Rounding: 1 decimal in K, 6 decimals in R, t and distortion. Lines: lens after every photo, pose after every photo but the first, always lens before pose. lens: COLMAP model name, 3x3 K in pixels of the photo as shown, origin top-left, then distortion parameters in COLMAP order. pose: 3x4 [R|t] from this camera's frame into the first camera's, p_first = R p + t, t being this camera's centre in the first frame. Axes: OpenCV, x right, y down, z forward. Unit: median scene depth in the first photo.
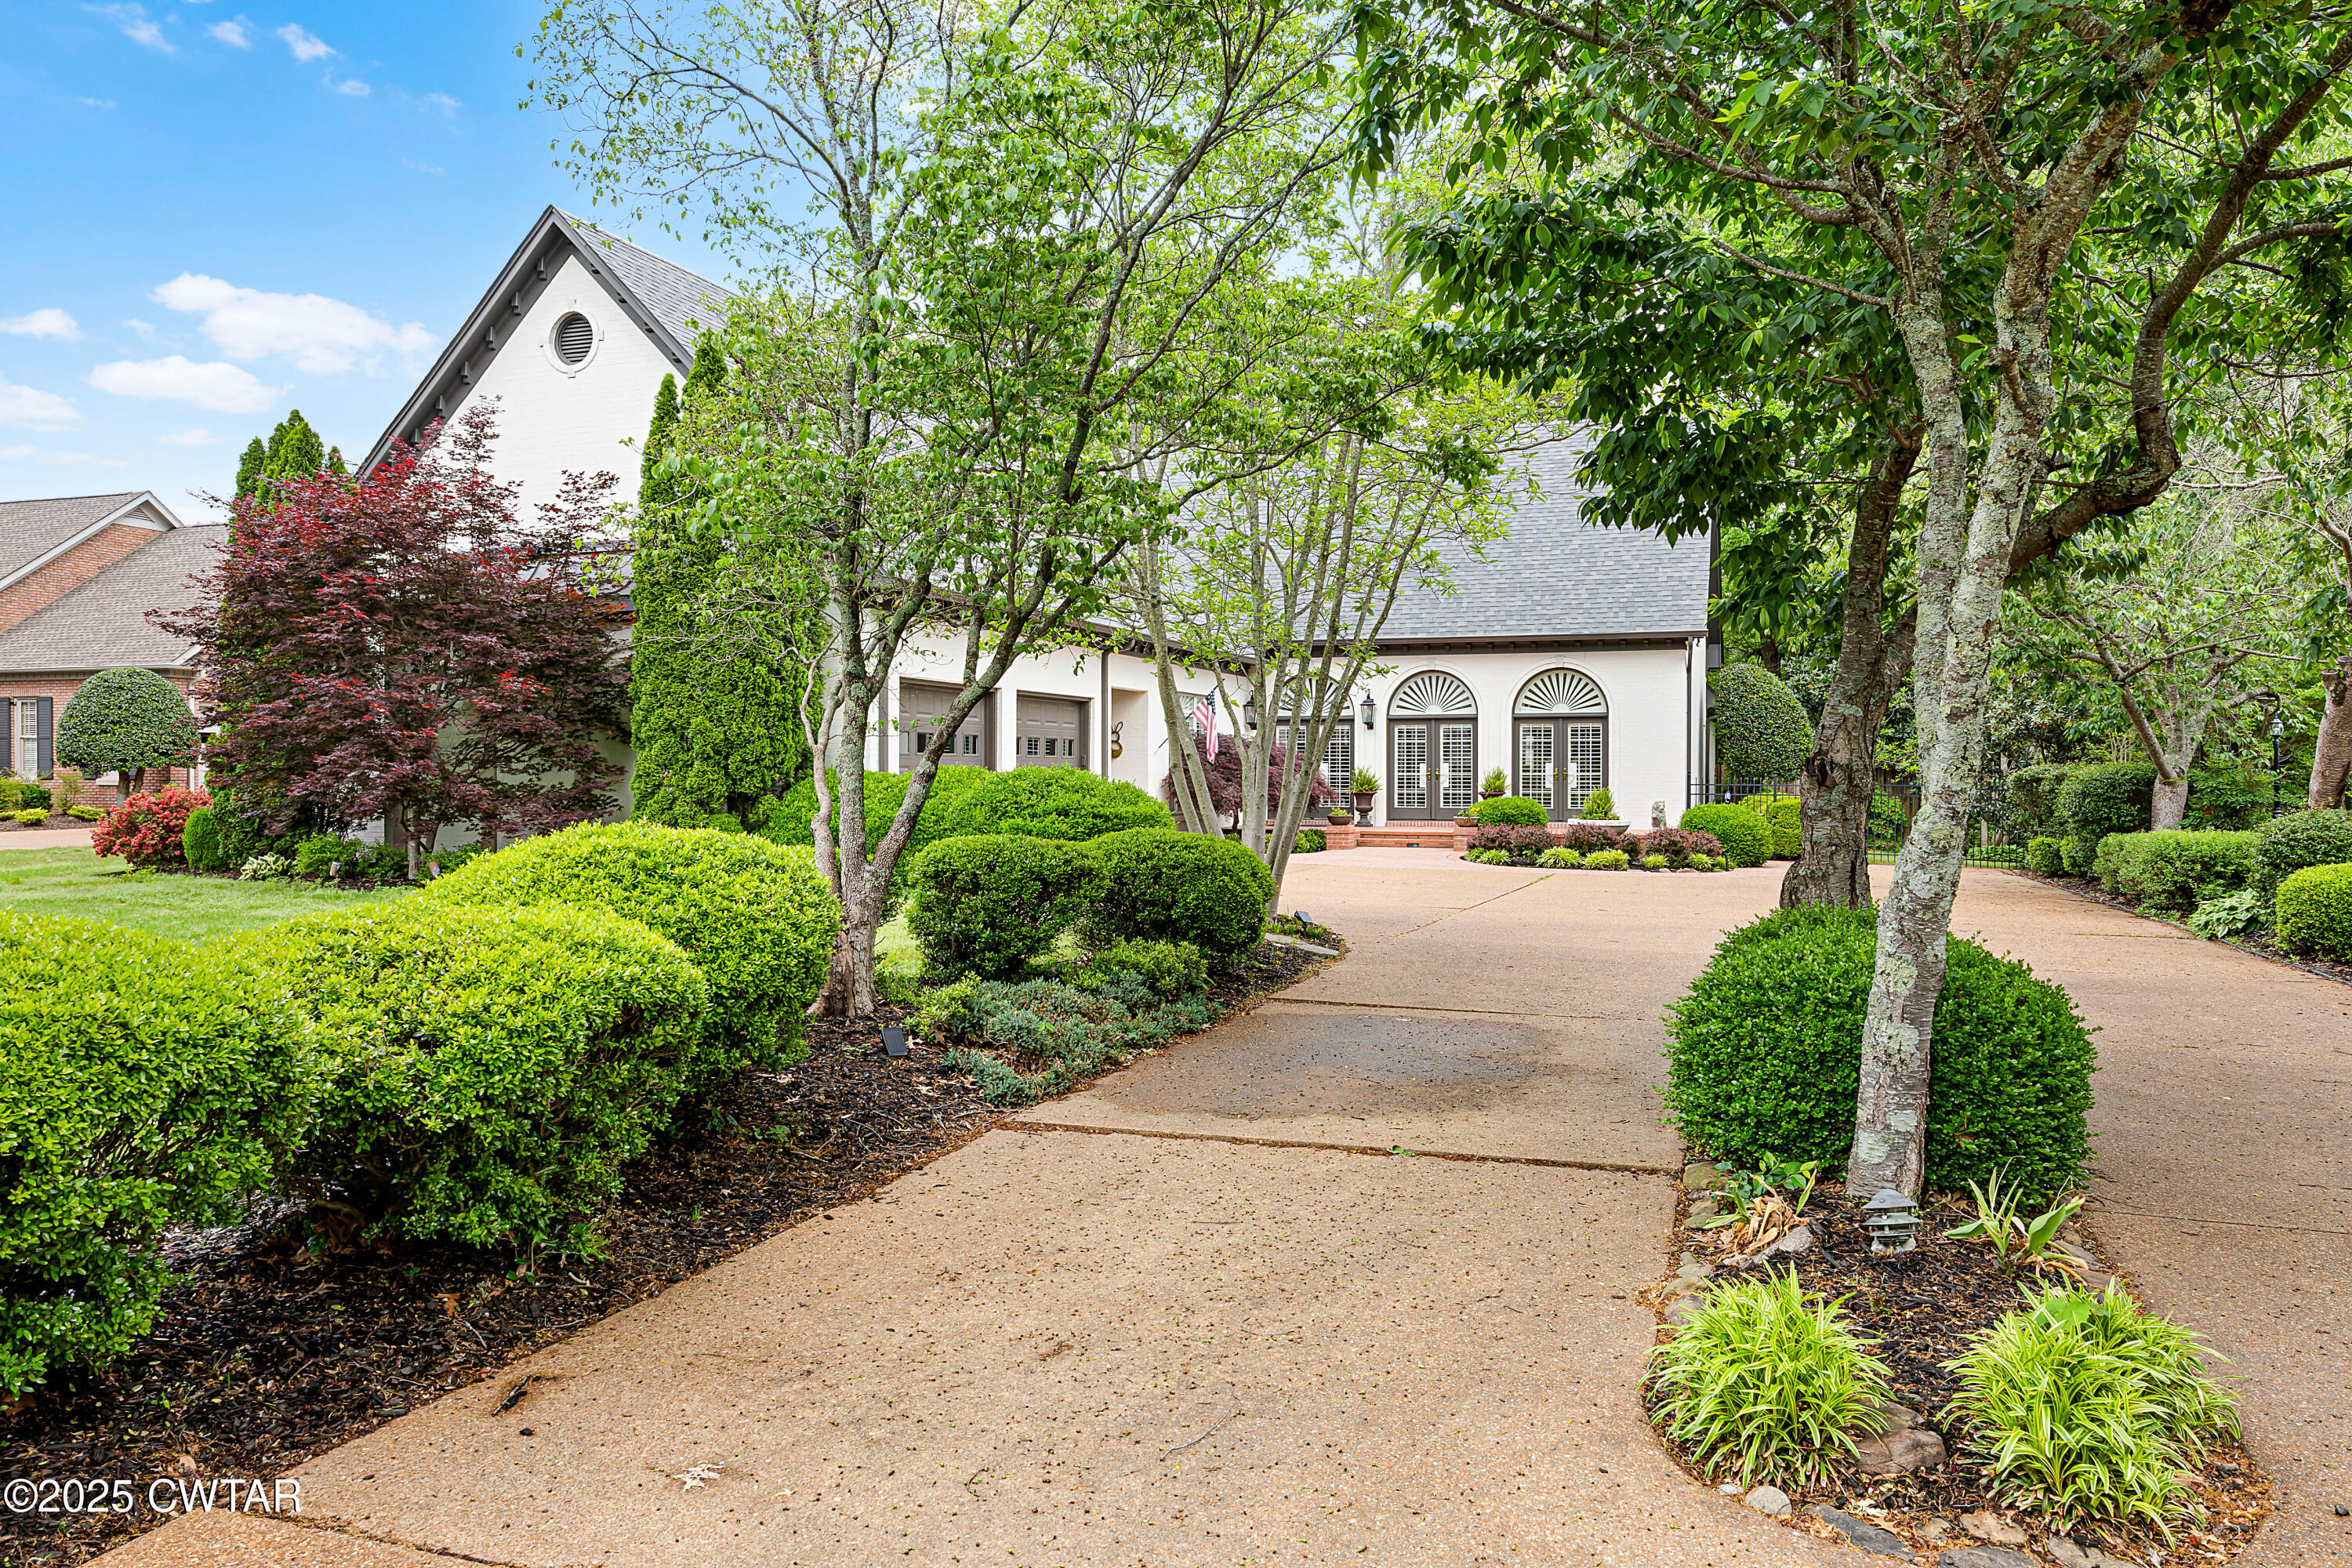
lens RADIAL K [[1679.8, 0, 1176.0], [0, 1679.8, 784.0], [0, 0, 1]] dist [-0.000997, -0.000607]
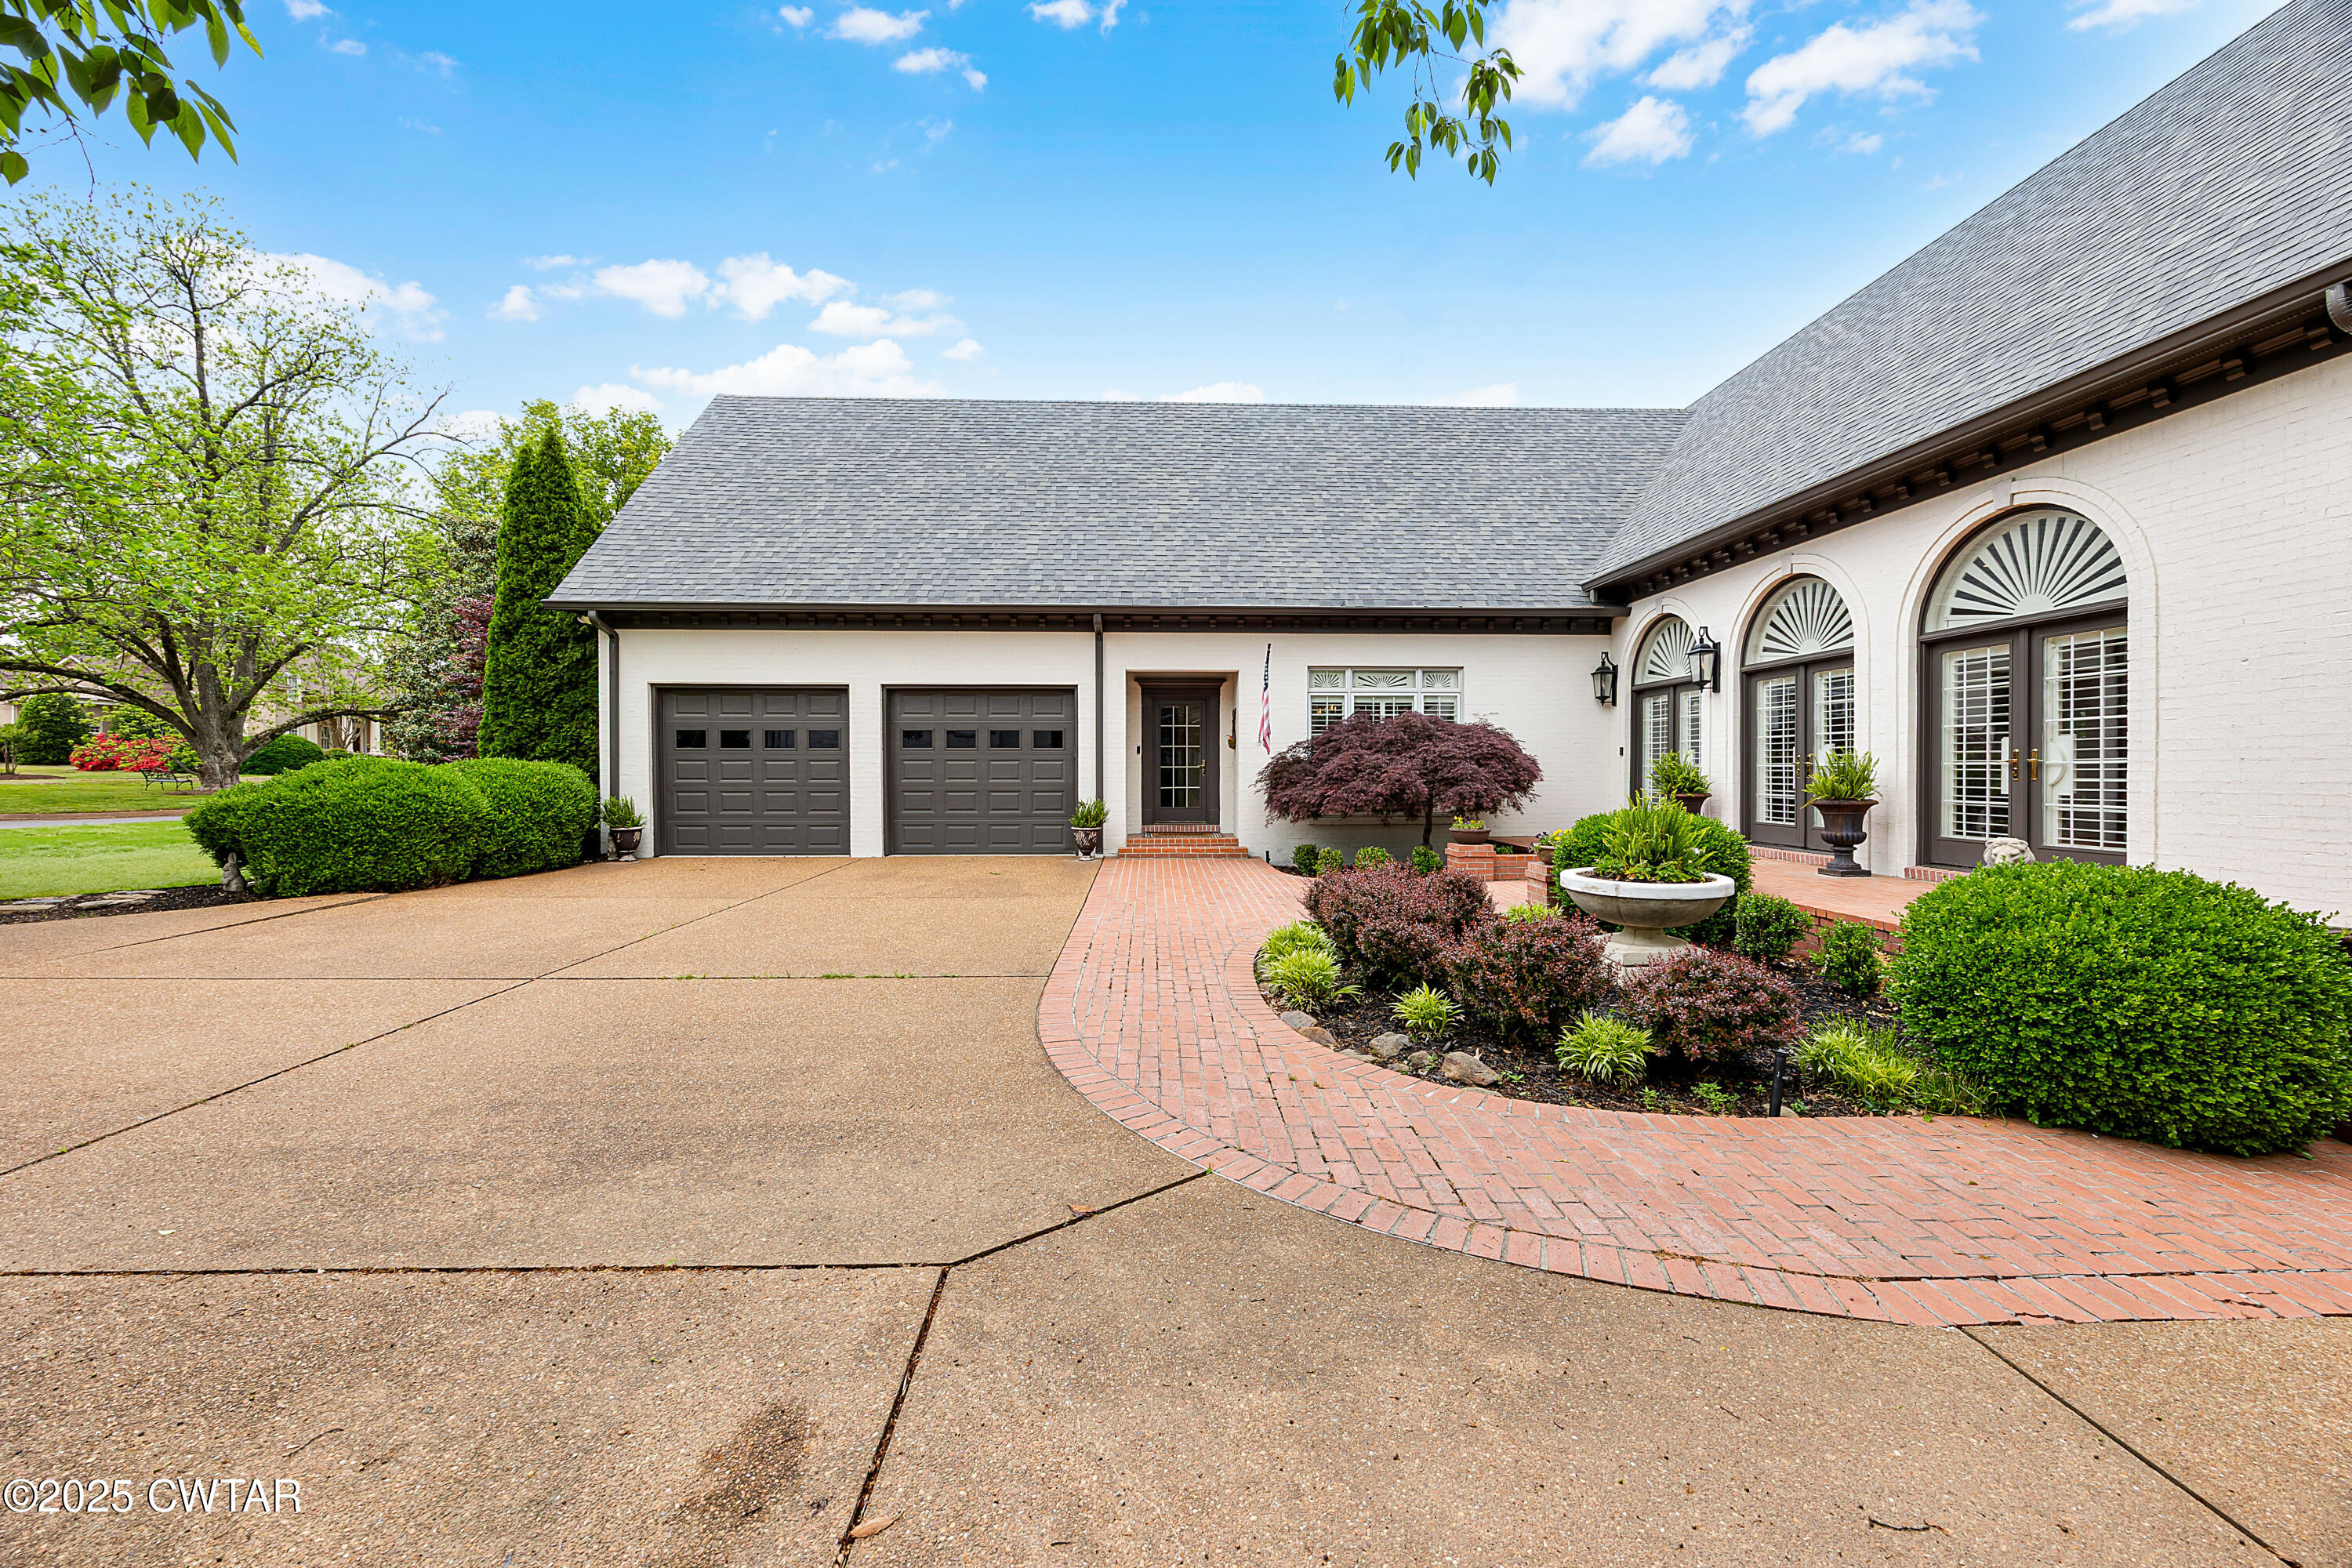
lens RADIAL K [[896.3, 0, 1182.2], [0, 896.3, 782.5], [0, 0, 1]] dist [-0.004611, -0.000096]
pose [[0.360229, 0.011997, -0.932787, 0.360692], [-0.005542, 0.999927, 0.010720, -0.002292], [0.932847, 0.001307, 0.360269, 0.724031]]
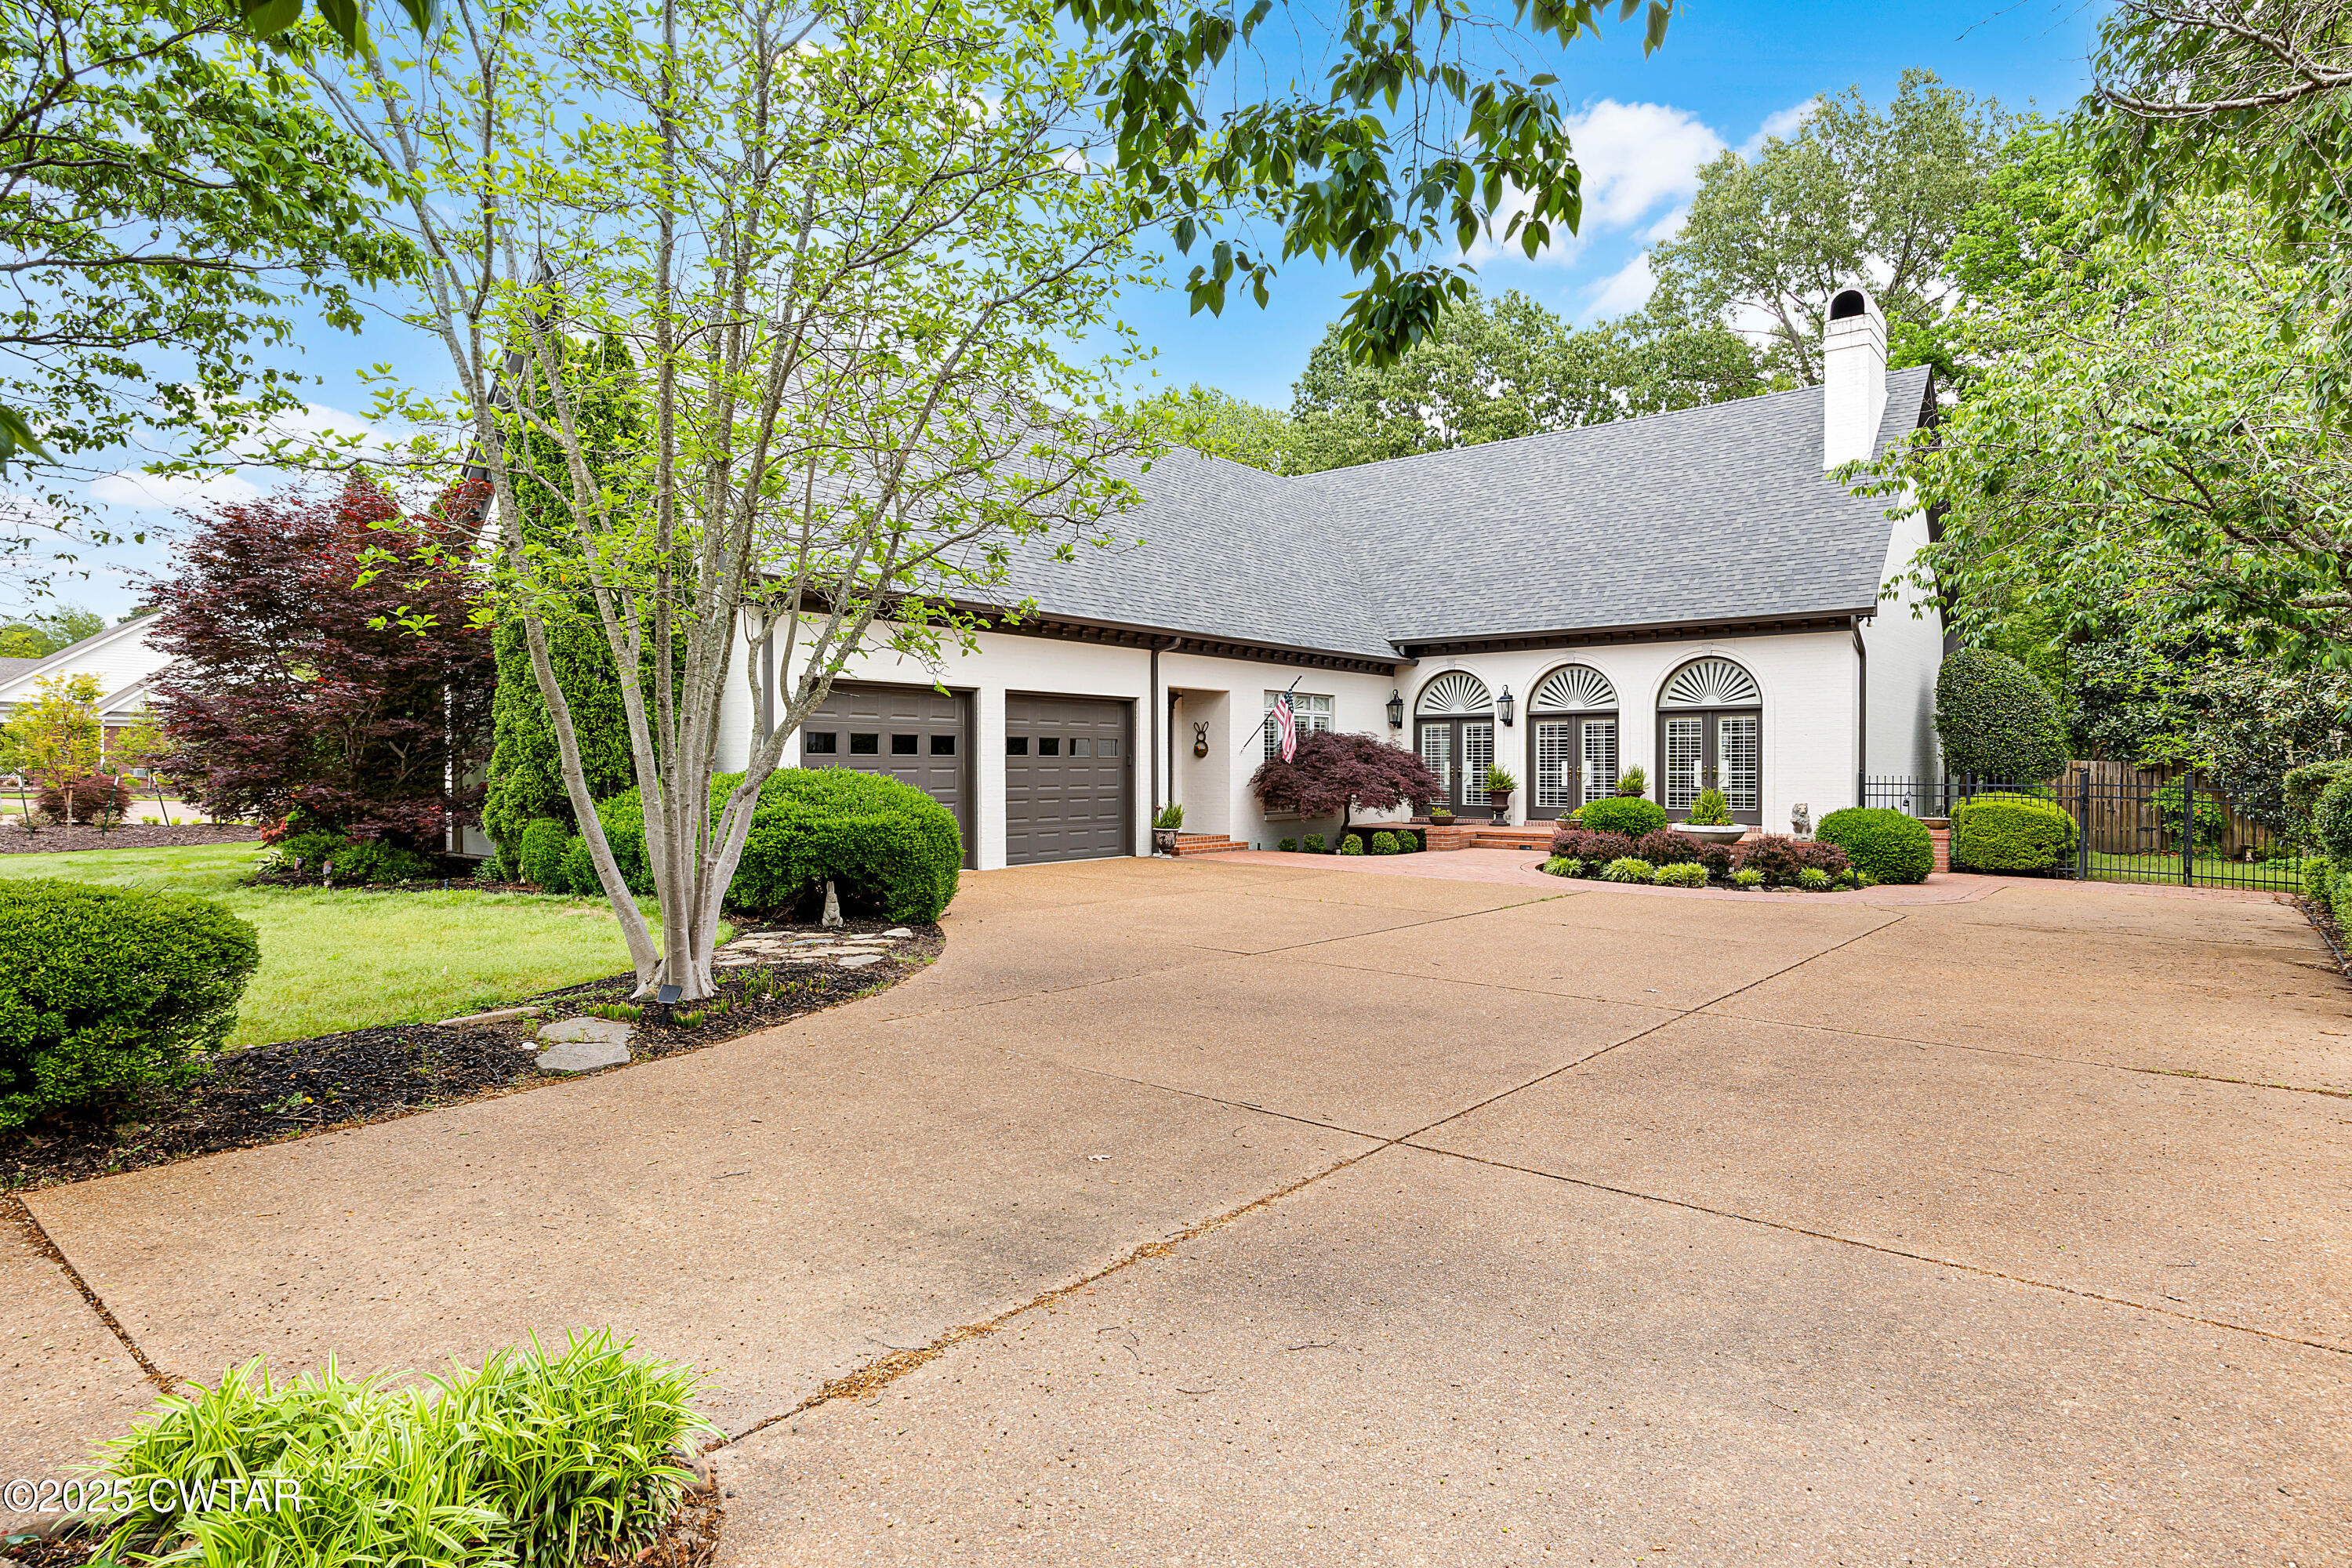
lens RADIAL K [[1271.5, 0, 1176.0], [0, 1271.5, 784.0], [0, 0, 1]] dist [-0.000857, 0.000241]
pose [[0.938196, 0.002105, -0.346097, 0.195653], [-0.000131, 0.999984, 0.005726, -0.003504], [0.346103, -0.005327, 0.938181, 0.249154]]
